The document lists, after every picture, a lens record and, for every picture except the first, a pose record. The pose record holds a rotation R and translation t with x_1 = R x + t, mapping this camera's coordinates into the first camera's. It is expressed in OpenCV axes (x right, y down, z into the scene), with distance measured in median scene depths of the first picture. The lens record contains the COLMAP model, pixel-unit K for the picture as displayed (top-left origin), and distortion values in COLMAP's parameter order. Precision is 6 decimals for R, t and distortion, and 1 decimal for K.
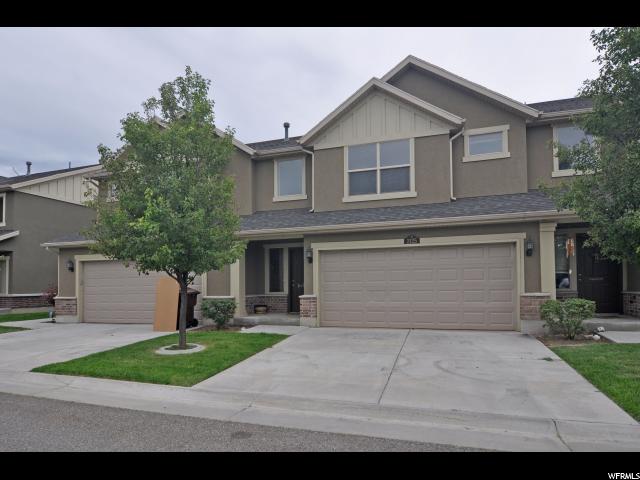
lens RADIAL K [[359.4, 0, 319.9], [0, 359.4, 235.1], [0, 0, 1]] dist [-0.007213, -0.002620]
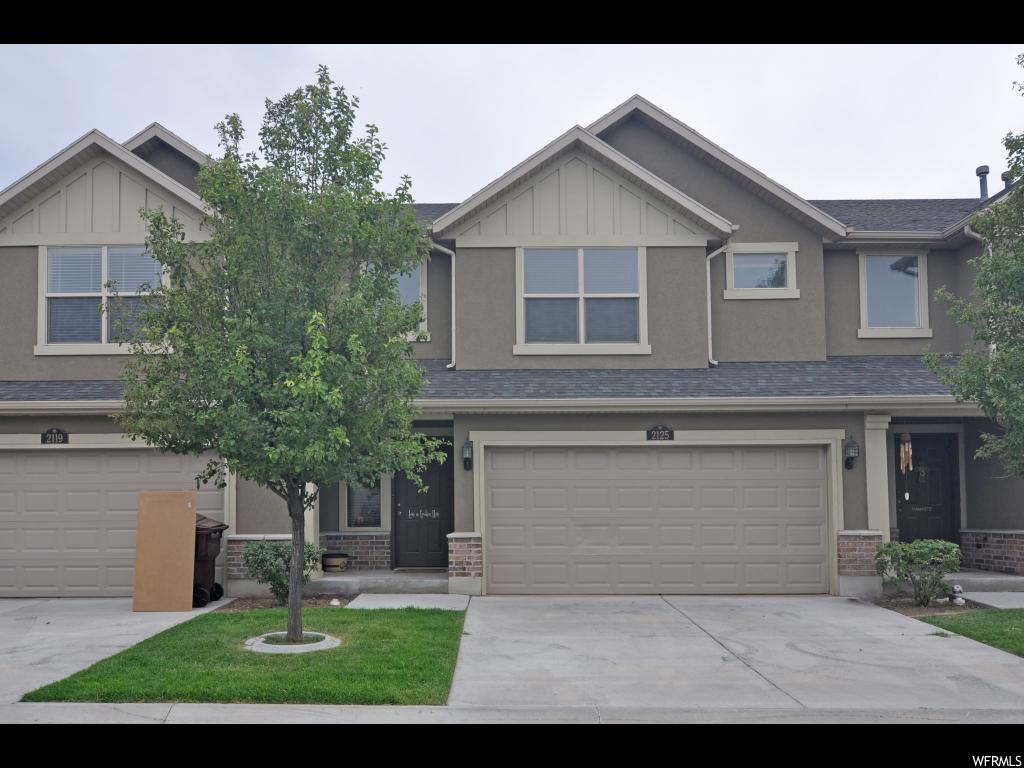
lens RADIAL K [[741.7, 0, 511.2], [0, 741.7, 390.1], [0, 0, 1]] dist [0.000253, -0.004022]
pose [[0.959441, 0.056825, 0.276123, -0.276283], [-0.048597, 0.998149, -0.036554, -0.000268], [-0.277689, 0.021653, 0.960427, -0.034566]]
